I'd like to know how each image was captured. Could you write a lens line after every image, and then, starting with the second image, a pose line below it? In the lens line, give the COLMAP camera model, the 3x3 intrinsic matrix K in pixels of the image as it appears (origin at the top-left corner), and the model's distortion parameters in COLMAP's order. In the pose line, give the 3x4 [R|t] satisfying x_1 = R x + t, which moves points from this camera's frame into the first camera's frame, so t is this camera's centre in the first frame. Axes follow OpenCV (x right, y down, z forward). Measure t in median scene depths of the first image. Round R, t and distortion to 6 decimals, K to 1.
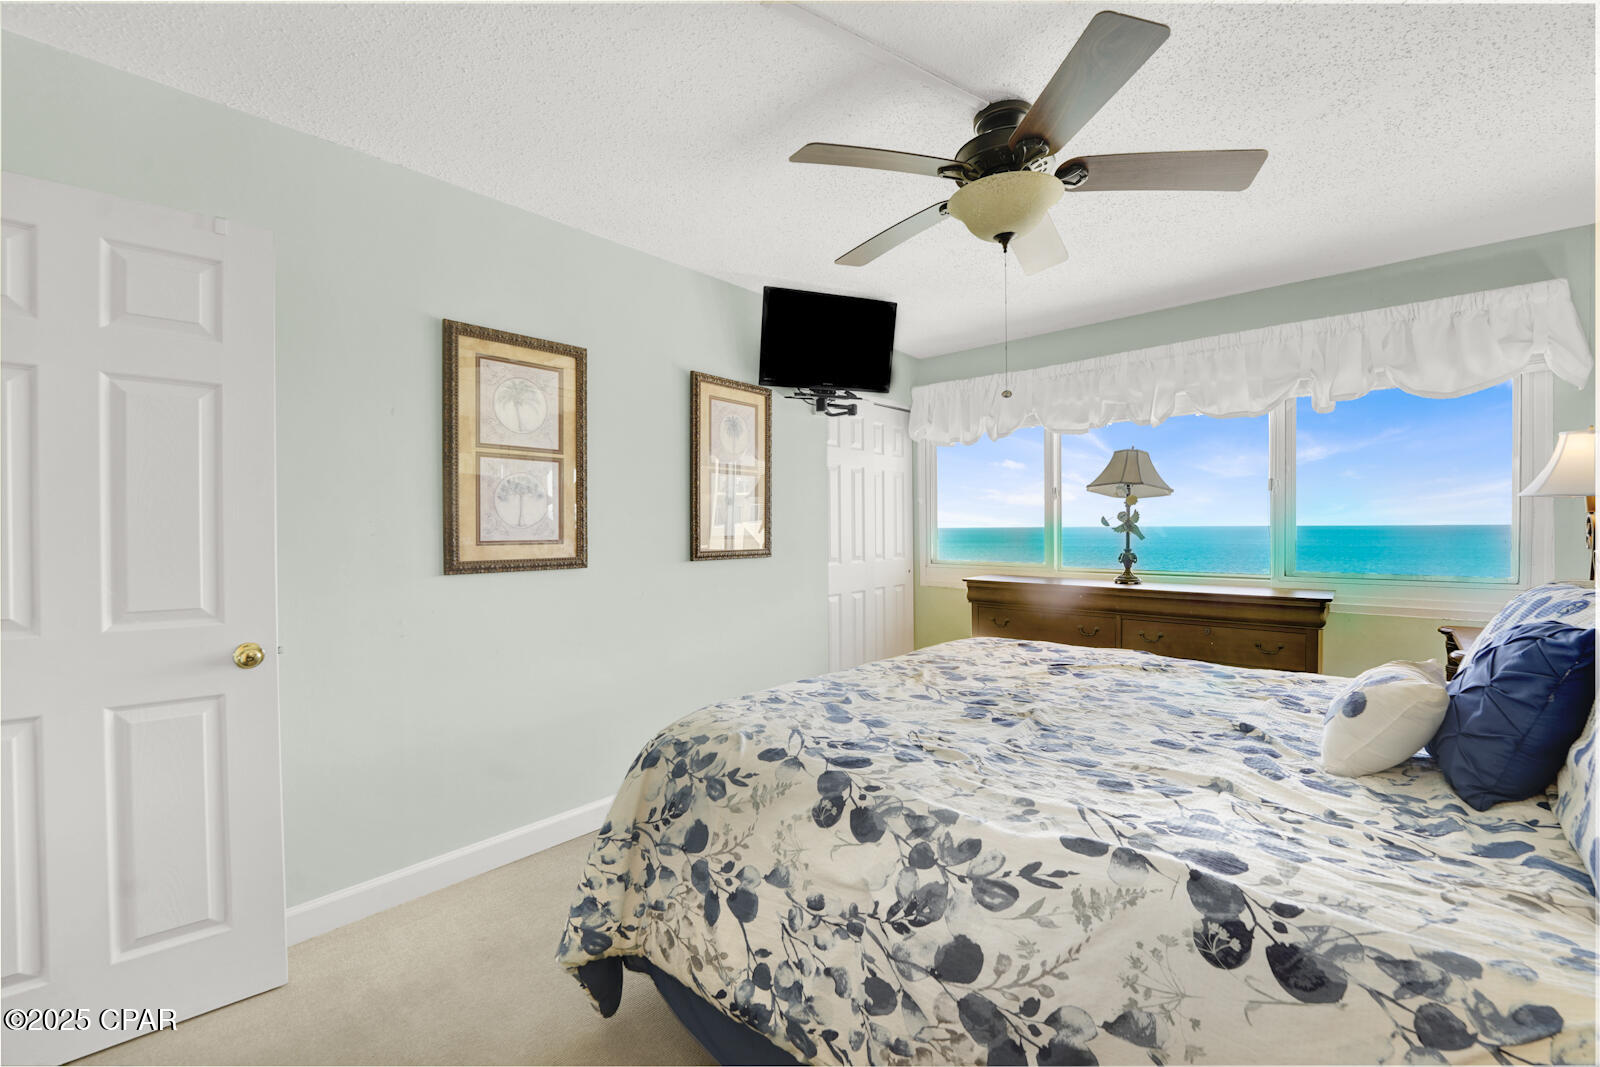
lens RADIAL K [[659.2, 0, 800.0], [0, 659.2, 533.5], [0, 0, 1]] dist [-0.036379, 0.000240]
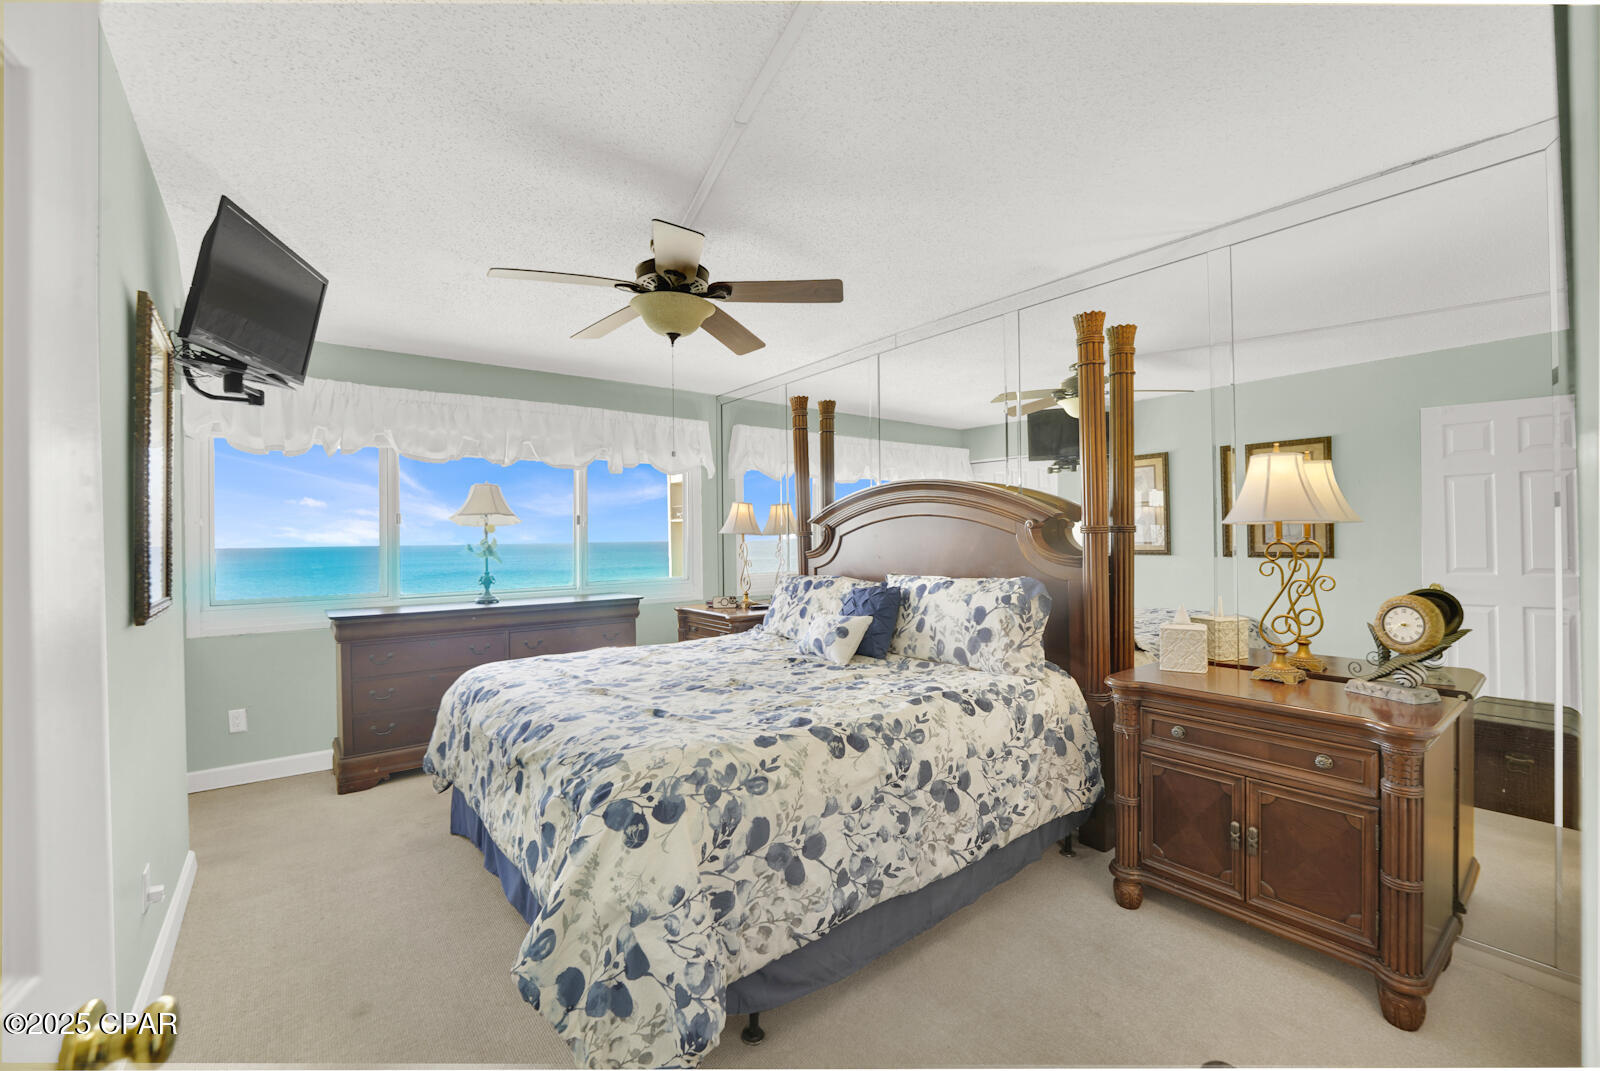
lens RADIAL K [[655.9, 0, 784.0], [0, 655.9, 536.9], [0, 0, 1]] dist [-0.025412, 0.000825]
pose [[0.168933, 0.006553, 0.985606, -1.222414], [0.020193, 0.999745, -0.010108, -0.036410], [-0.985421, 0.021610, 0.168757, 0.723979]]
